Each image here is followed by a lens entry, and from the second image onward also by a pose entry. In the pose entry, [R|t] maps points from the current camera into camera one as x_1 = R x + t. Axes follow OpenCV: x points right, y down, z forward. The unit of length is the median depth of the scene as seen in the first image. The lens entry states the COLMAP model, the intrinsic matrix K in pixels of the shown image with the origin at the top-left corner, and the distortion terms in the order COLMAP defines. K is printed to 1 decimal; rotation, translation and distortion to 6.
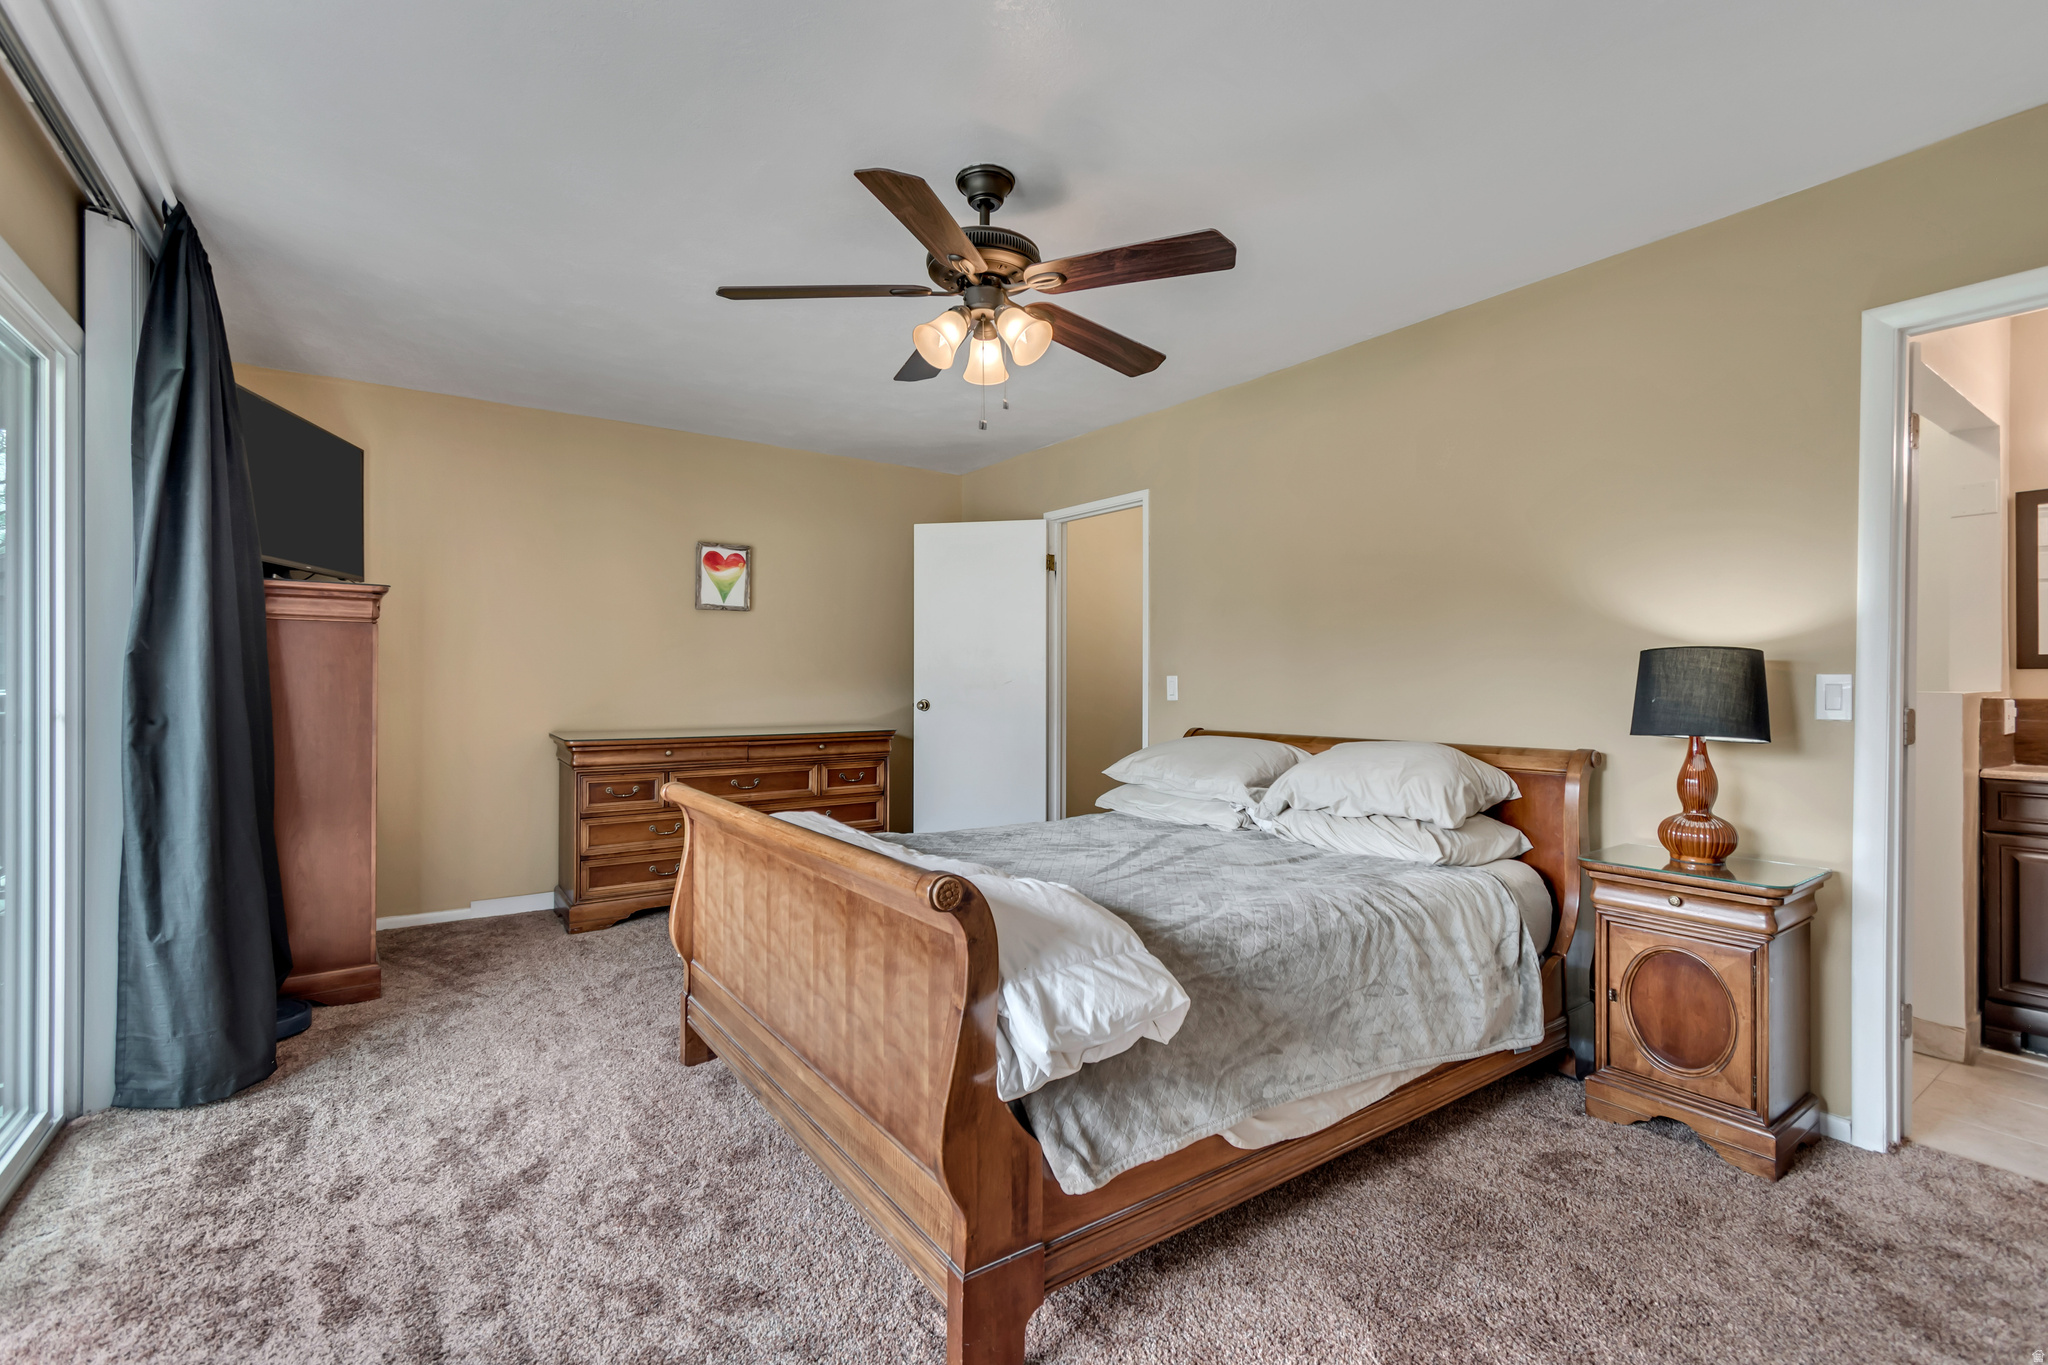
lens RADIAL K [[919.0, 0, 1024.3], [0, 919.0, 675.7], [0, 0, 1]] dist [0.001442, 0.000662]
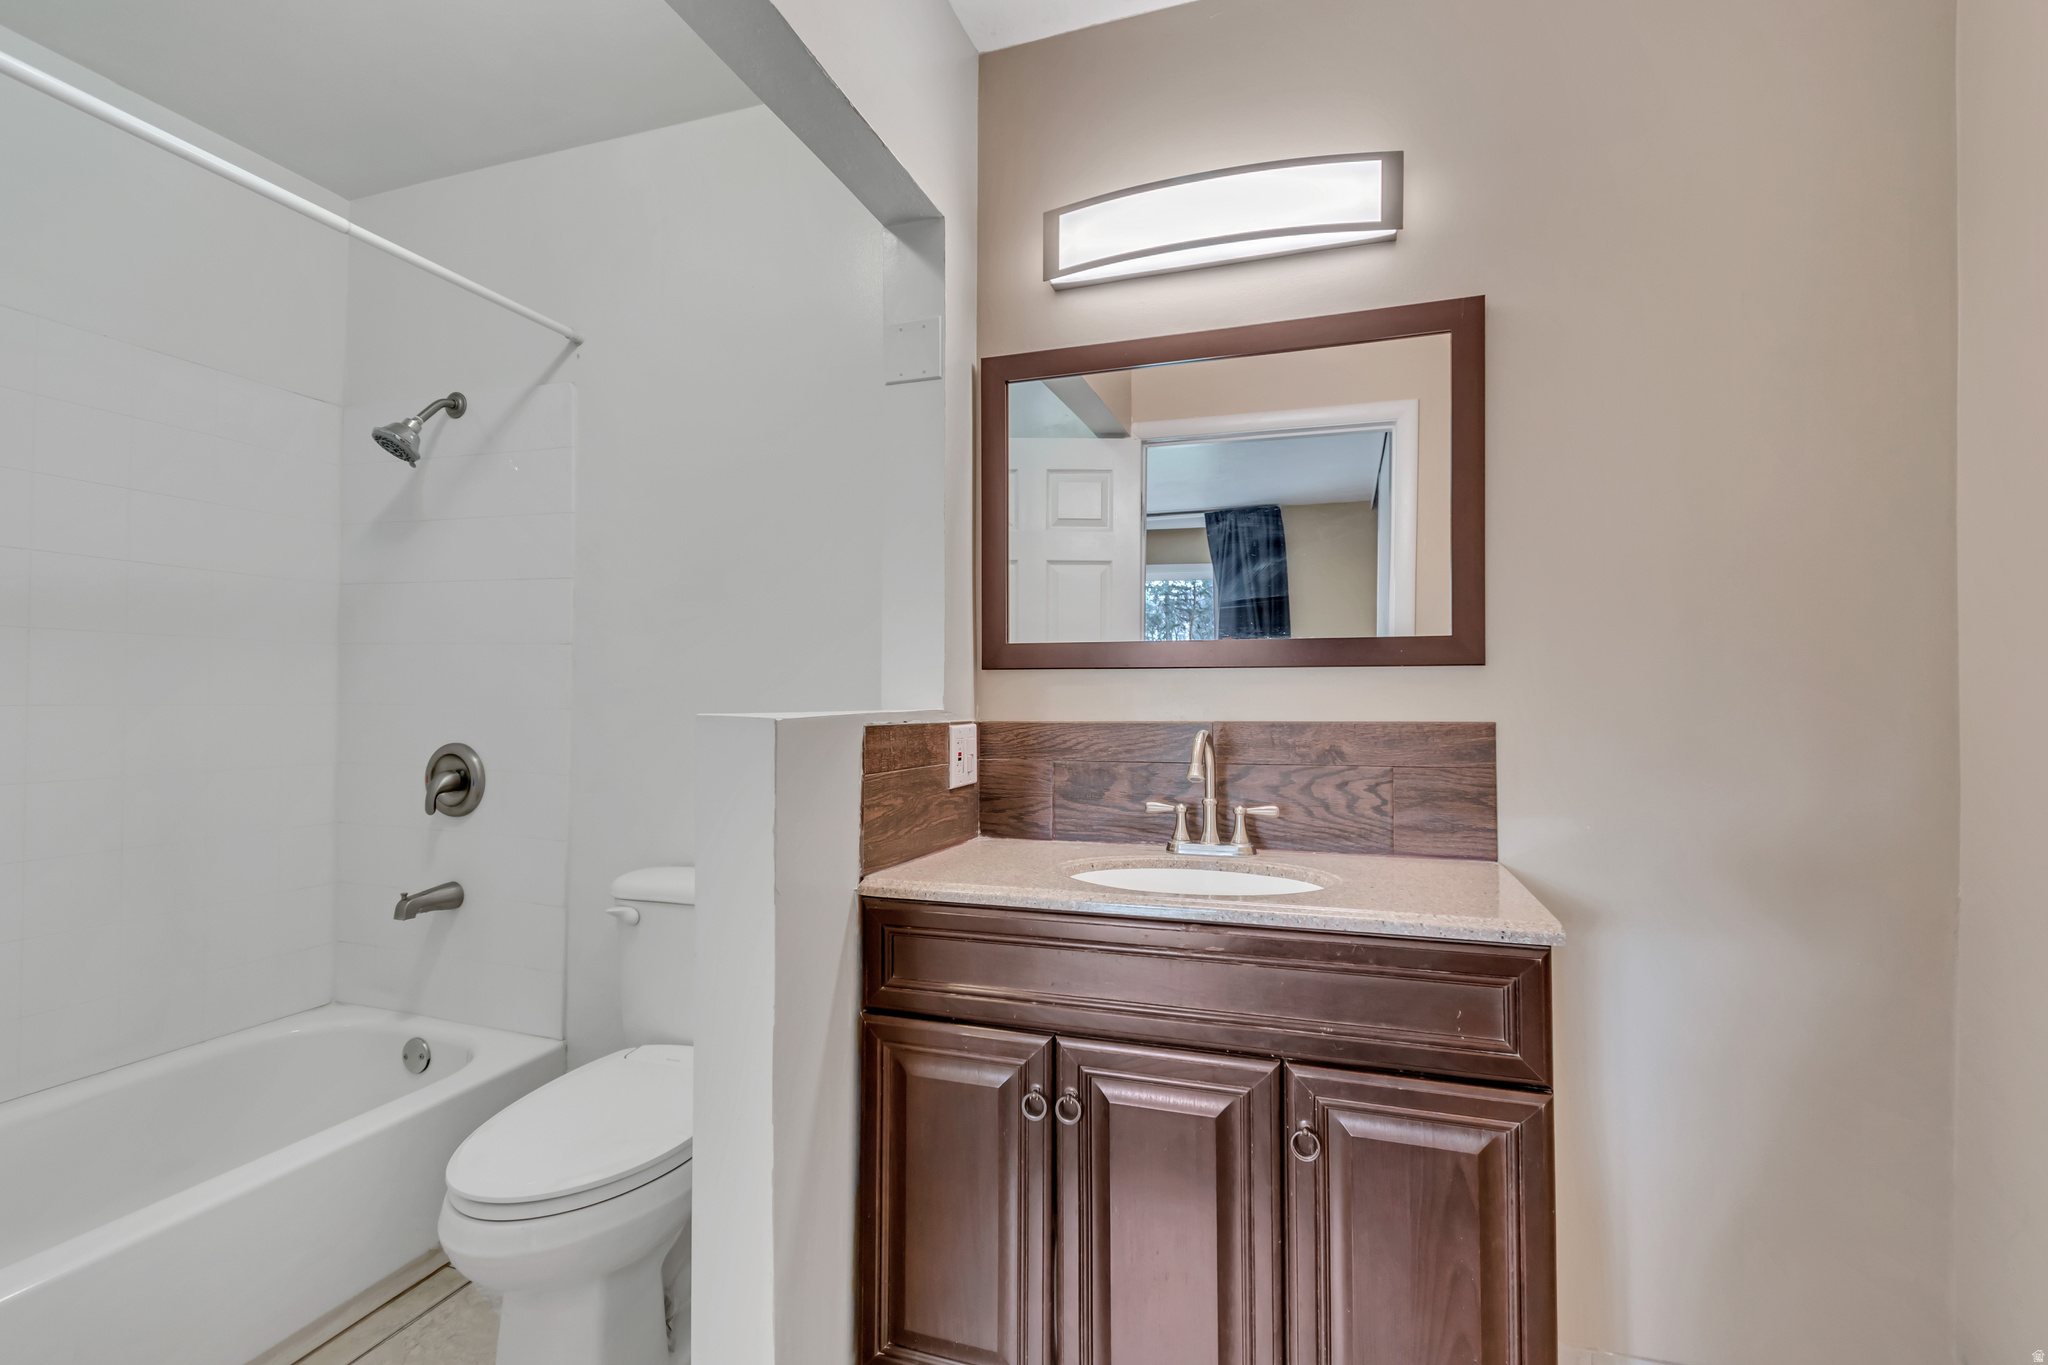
lens RADIAL K [[919.0, 0, 1027.5], [0, 919.0, 687.4], [0, 0, 1]] dist [0.001442, 0.000662]
pose [[0.805846, 0.004235, 0.592110, 0.772032], [-0.001098, 0.999983, -0.005657, 0.007037], [-0.592124, 0.003908, 0.805838, 0.532825]]
